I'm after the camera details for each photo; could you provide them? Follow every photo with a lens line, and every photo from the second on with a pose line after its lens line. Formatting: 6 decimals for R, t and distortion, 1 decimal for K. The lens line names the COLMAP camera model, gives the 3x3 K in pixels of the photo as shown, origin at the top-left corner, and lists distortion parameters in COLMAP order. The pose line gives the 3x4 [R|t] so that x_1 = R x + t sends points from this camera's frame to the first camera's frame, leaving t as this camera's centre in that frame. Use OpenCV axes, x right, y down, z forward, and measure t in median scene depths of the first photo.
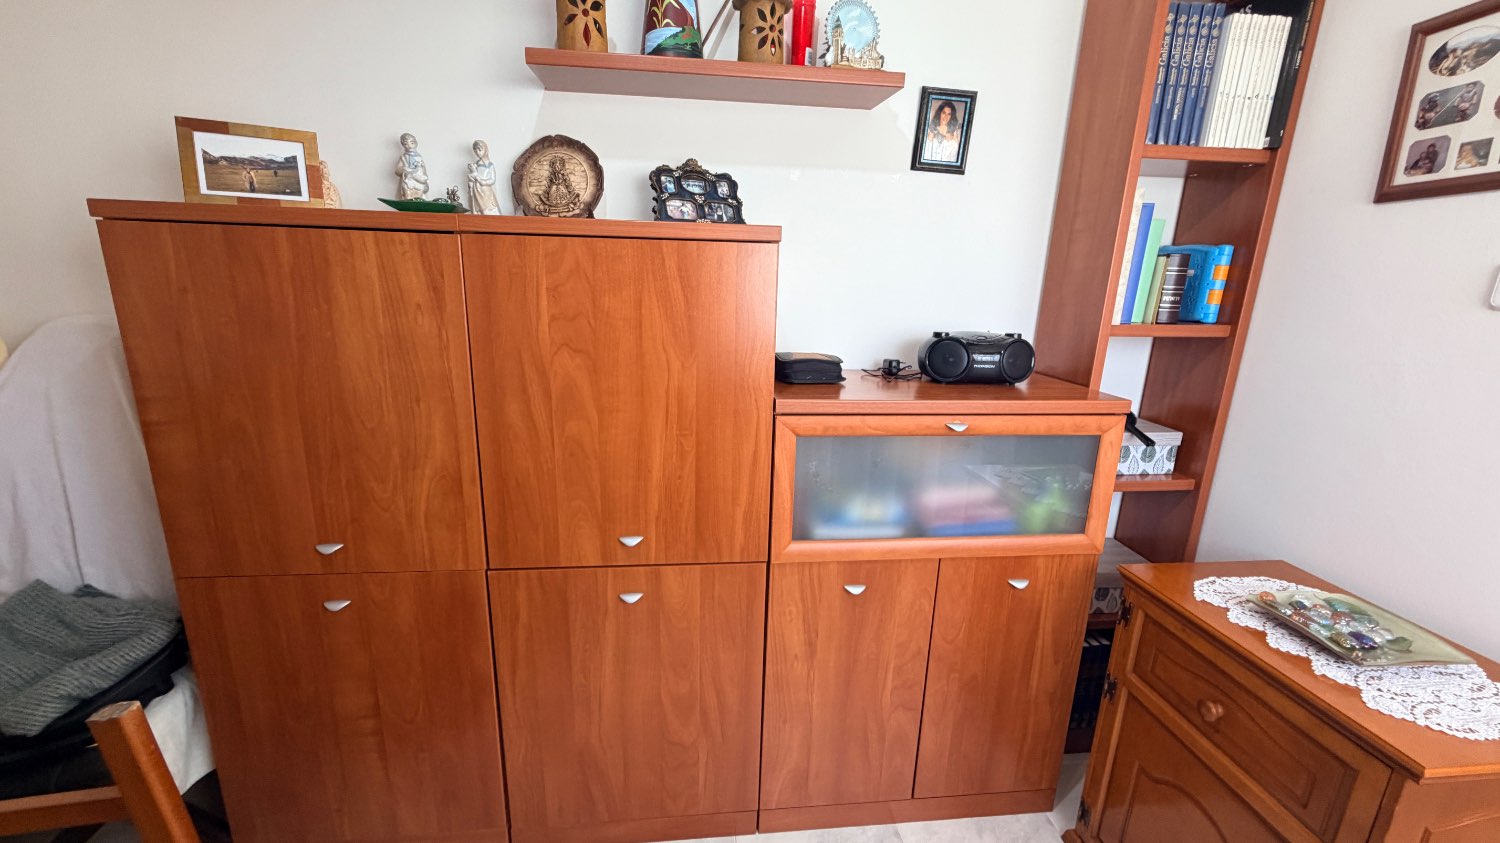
lens RADIAL K [[596.7, 0, 743.9], [0, 596.7, 423.2], [0, 0, 1]] dist [-0.000960, 0.000366]
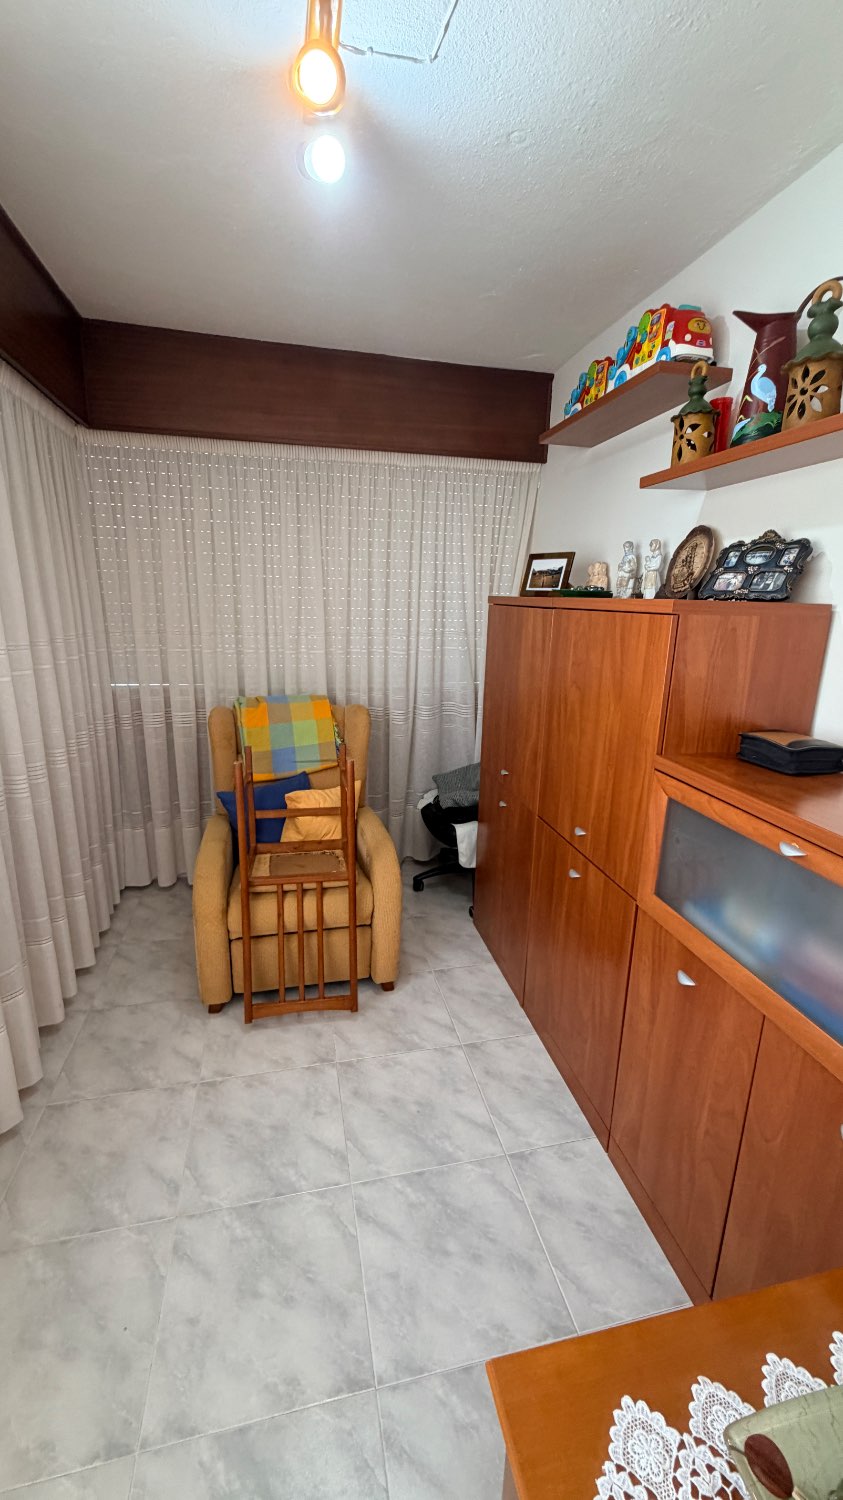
lens RADIAL K [[596.7, 0, 421.5], [0, 596.7, 750.0], [0, 0, 1]] dist [-0.000960, 0.000366]
pose [[0.110489, 0.225618, -0.967930, 1.031681], [-0.263911, 0.945591, 0.190285, -0.140394], [0.958198, 0.234423, 0.164020, 0.392990]]
